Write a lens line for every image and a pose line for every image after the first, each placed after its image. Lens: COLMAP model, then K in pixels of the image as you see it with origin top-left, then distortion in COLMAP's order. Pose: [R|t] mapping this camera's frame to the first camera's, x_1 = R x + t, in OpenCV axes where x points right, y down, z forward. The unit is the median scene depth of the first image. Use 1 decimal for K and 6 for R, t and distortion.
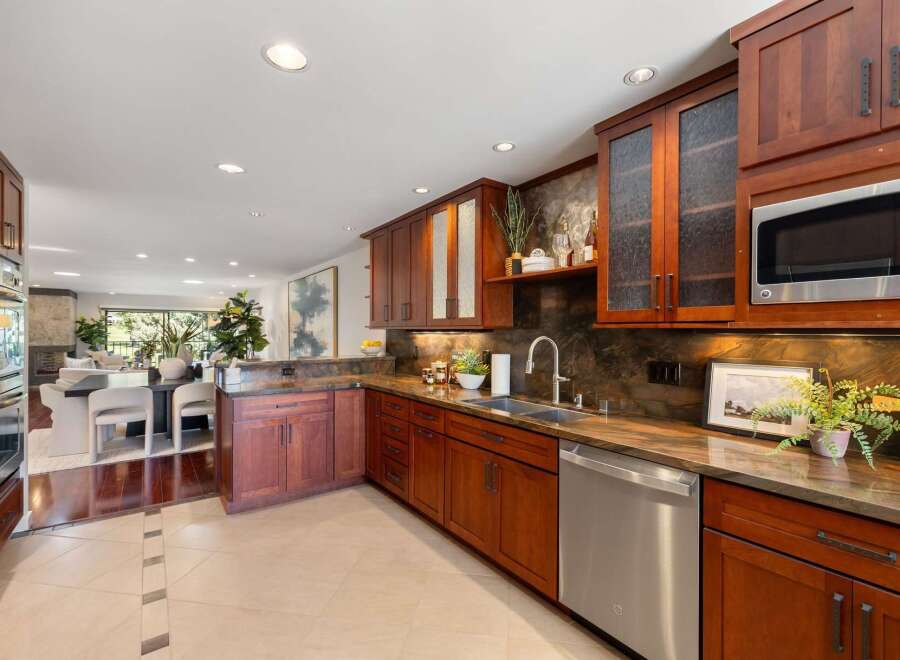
lens RADIAL K [[413.4, 0, 445.8], [0, 413.4, 333.6], [0, 0, 1]] dist [-0.003289, 0.000598]
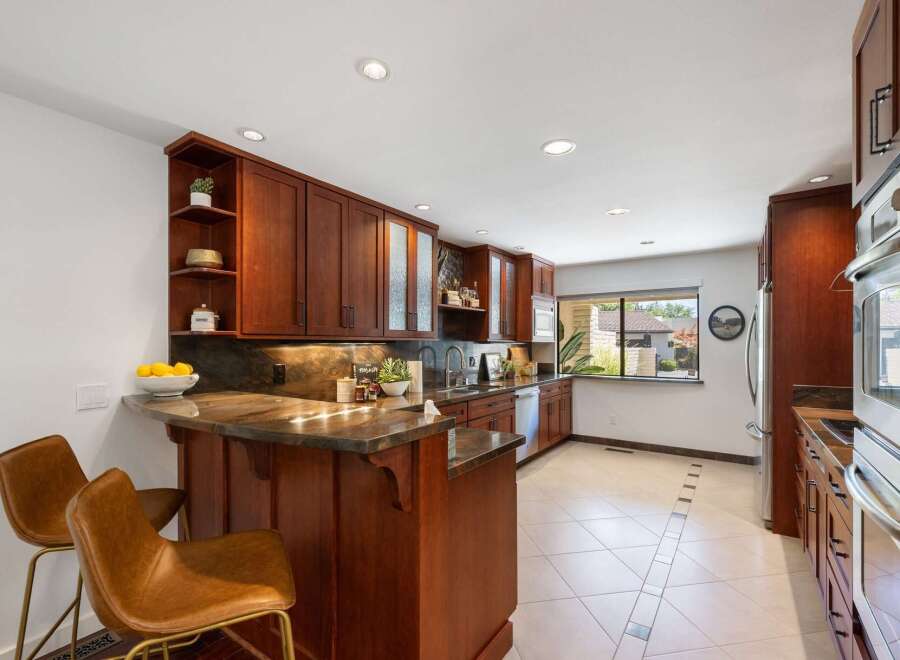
lens RADIAL K [[413.4, 0, 452.0], [0, 413.4, 339.4], [0, 0, 1]] dist [-0.003289, 0.000598]
pose [[-0.328654, 0.007463, 0.944421, -0.776466], [0.003884, 0.999971, -0.006551, -0.004562], [-0.944442, 0.001515, -0.328674, 0.933743]]
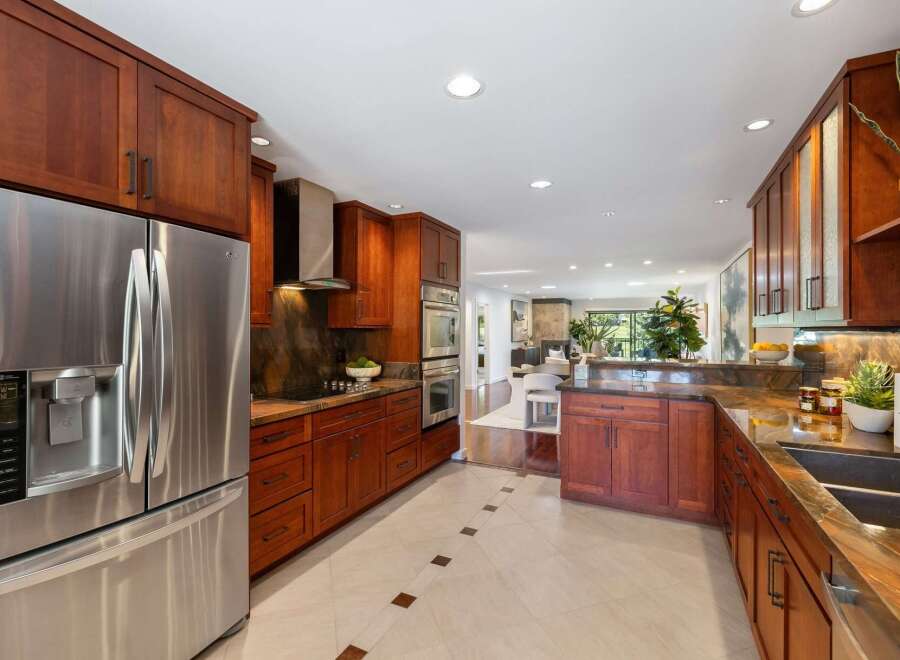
lens RADIAL K [[413.4, 0, 454.6], [0, 413.4, 327.5], [0, 0, 1]] dist [-0.003289, 0.000598]
pose [[0.465367, -0.005746, -0.885099, 0.228994], [-0.003622, 0.999958, -0.008396, -0.001773], [0.885111, 0.007113, 0.465326, 0.175044]]
